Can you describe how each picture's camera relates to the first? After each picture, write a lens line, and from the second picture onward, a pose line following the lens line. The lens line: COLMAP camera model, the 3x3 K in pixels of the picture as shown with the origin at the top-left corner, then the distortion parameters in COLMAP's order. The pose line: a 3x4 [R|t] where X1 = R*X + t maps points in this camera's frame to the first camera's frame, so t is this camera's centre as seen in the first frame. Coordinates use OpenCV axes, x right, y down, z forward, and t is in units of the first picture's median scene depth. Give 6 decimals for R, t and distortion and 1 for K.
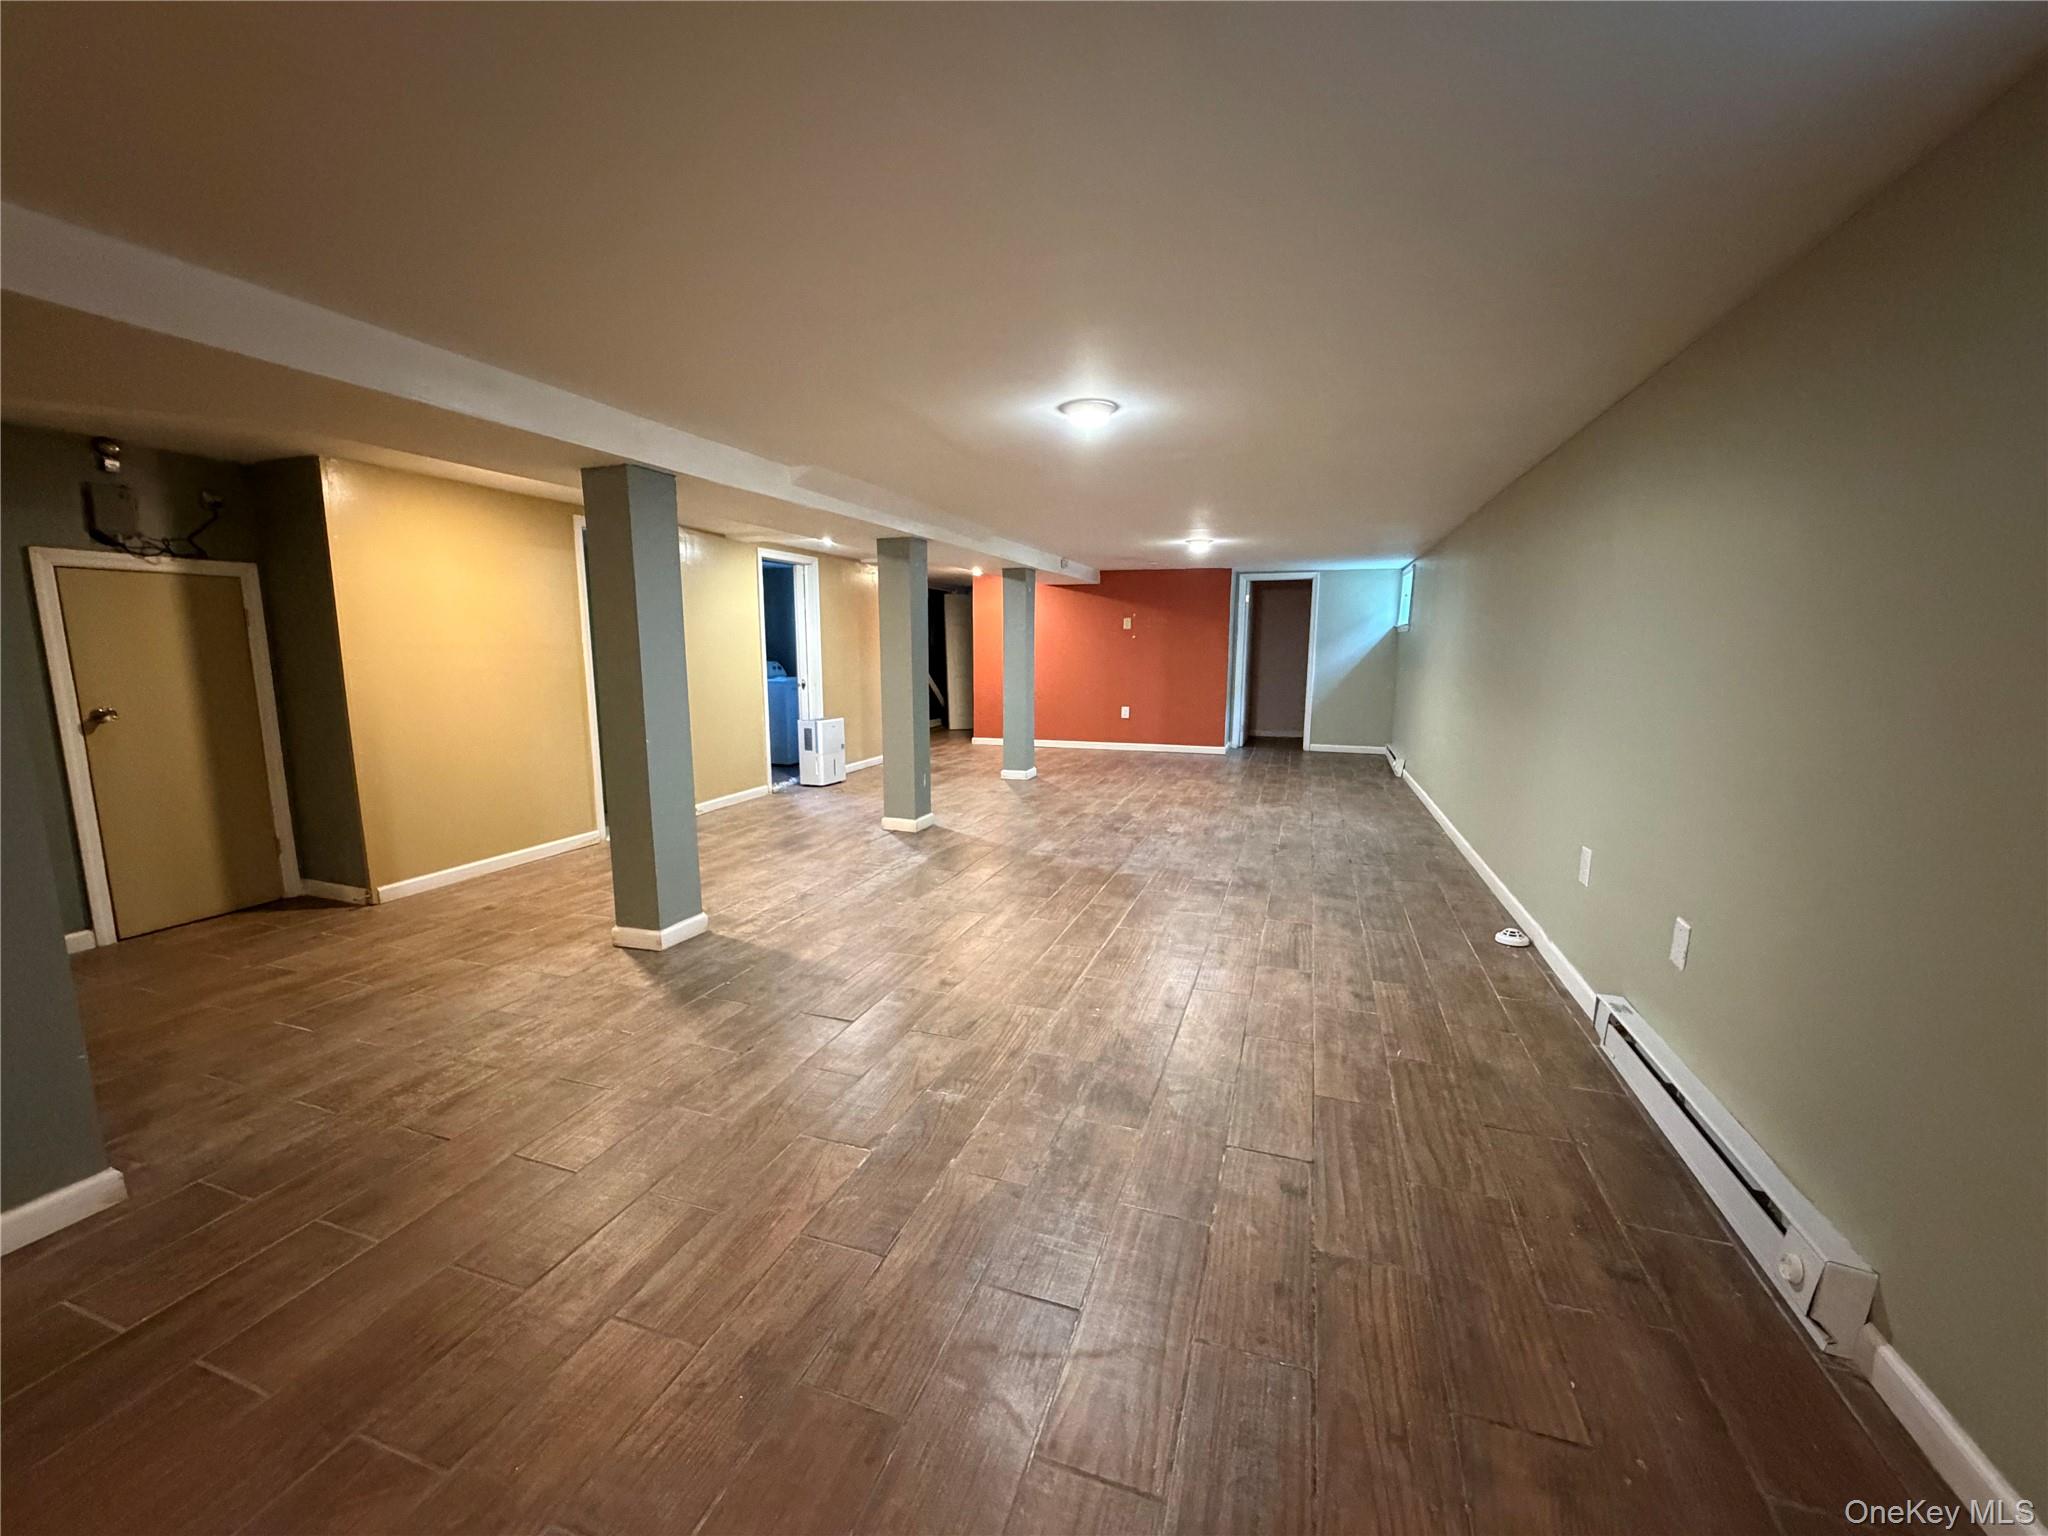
lens RADIAL K [[817.5, 0, 1026.1], [0, 817.5, 767.5], [0, 0, 1]] dist [-0.002109, 0.000556]
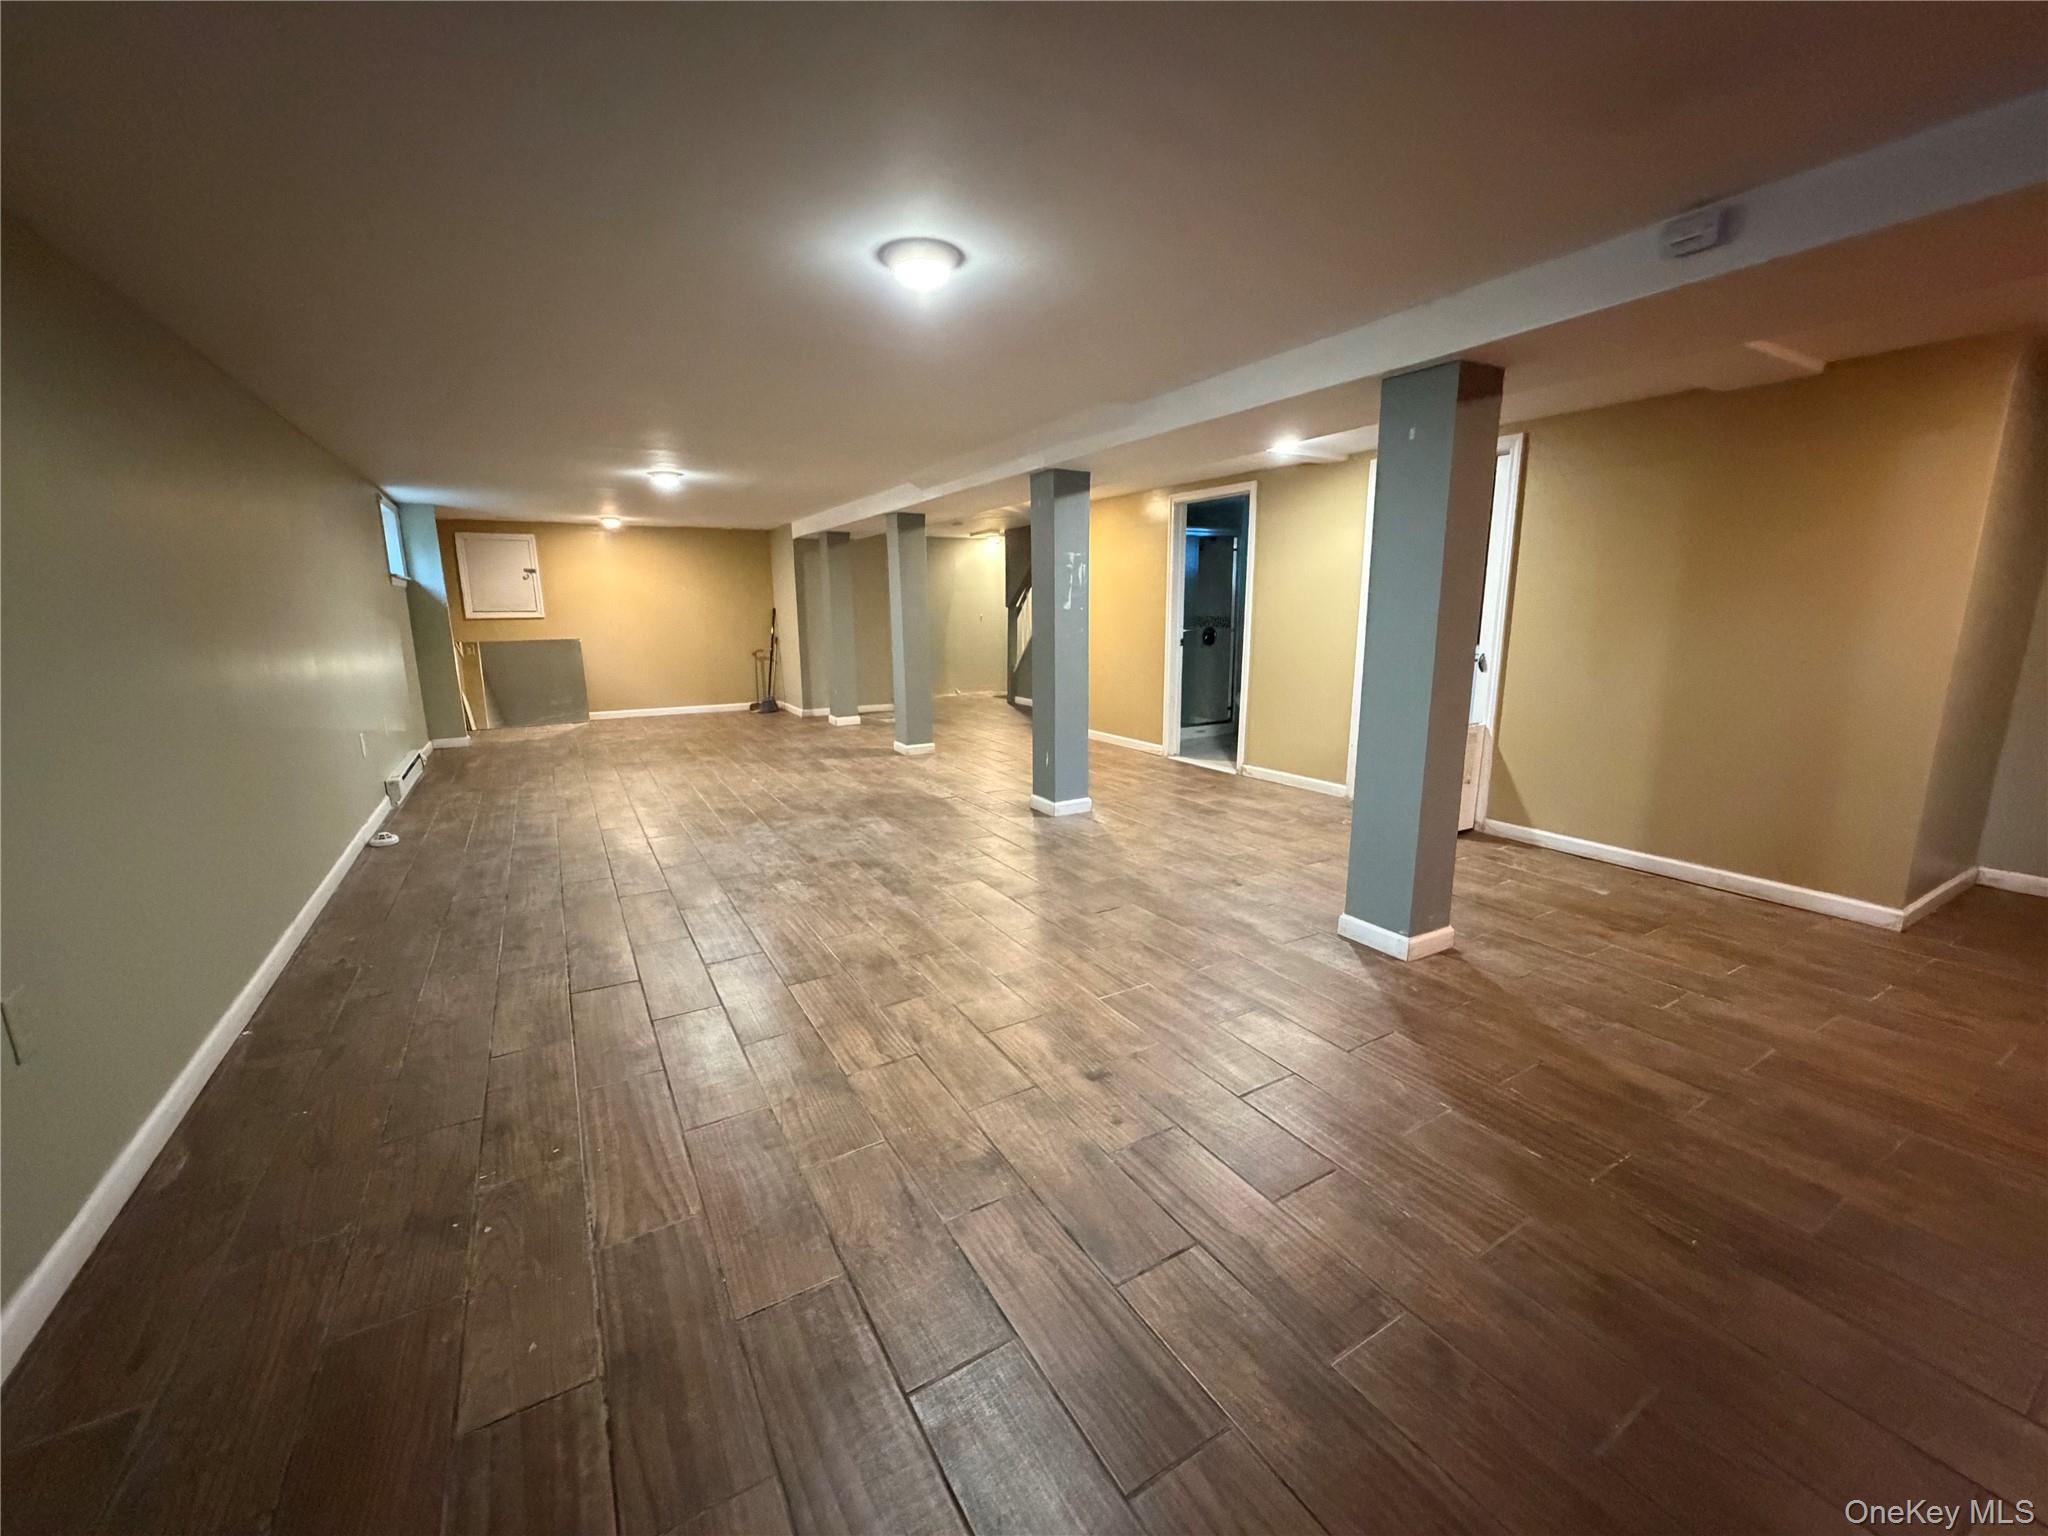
lens RADIAL K [[817.5, 0, 1030.2], [0, 817.5, 764.5], [0, 0, 1]] dist [-0.002109, 0.000556]
pose [[-0.645674, 0.154780, -0.747762, 0.634960], [-0.114096, 0.948695, 0.294891, -0.276547], [0.755041, 0.275720, -0.594888, 1.791661]]
